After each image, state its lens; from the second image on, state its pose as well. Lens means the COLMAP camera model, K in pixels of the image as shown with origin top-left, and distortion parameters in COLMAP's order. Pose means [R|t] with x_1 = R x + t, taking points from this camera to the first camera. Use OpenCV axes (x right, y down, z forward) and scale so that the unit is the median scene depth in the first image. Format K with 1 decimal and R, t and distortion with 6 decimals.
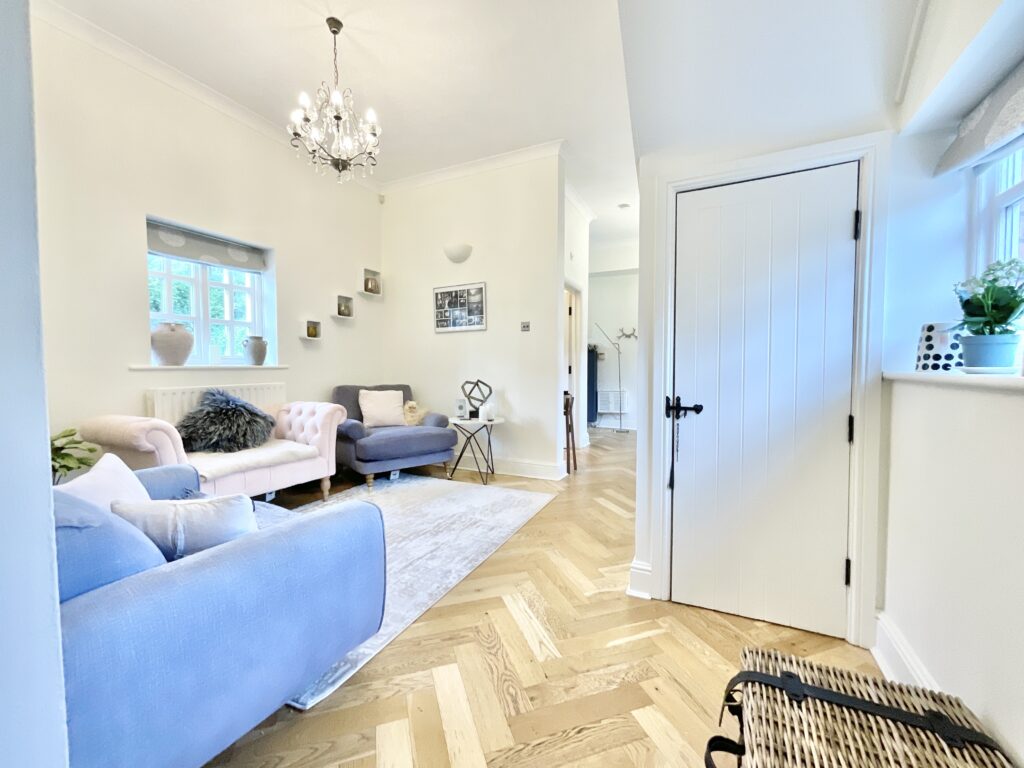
lens RADIAL K [[414.7, 0, 512.8], [0, 414.7, 383.1], [0, 0, 1]] dist [-0.009581, 0.001084]
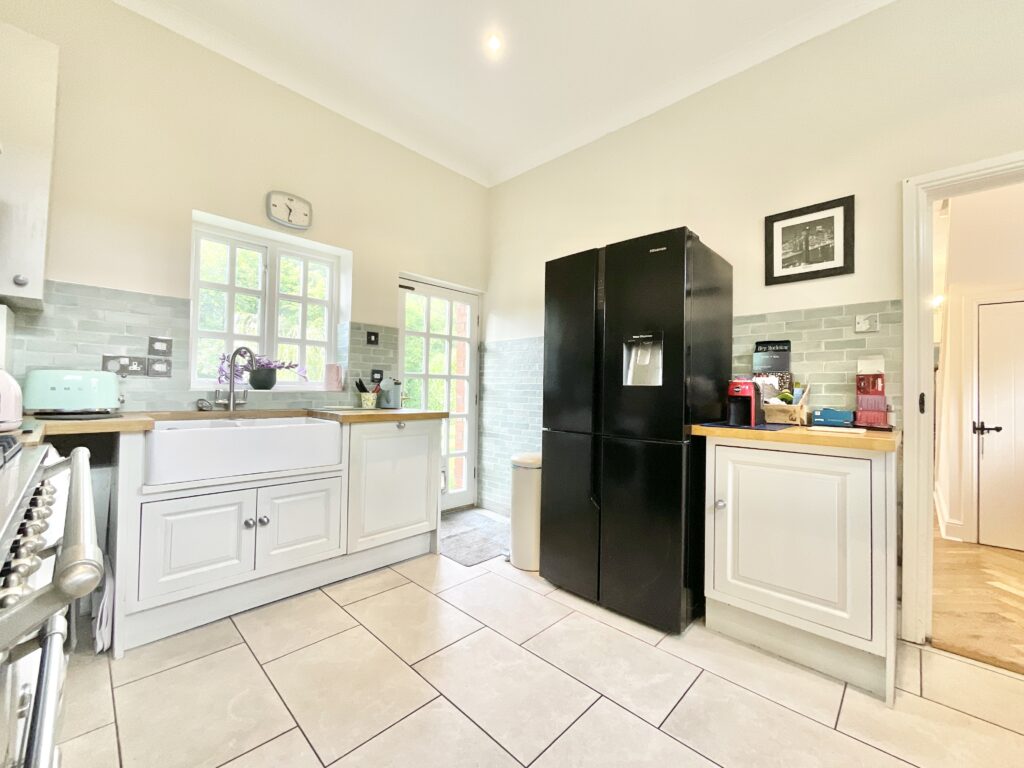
lens RADIAL K [[414.7, 0, 510.5], [0, 414.7, 393.0], [0, 0, 1]] dist [-0.009581, 0.001084]
pose [[0.948186, 0.009536, -0.317573, -0.917416], [-0.026430, 0.998452, -0.048931, 0.048523], [0.316615, 0.054789, 0.946970, -1.238026]]
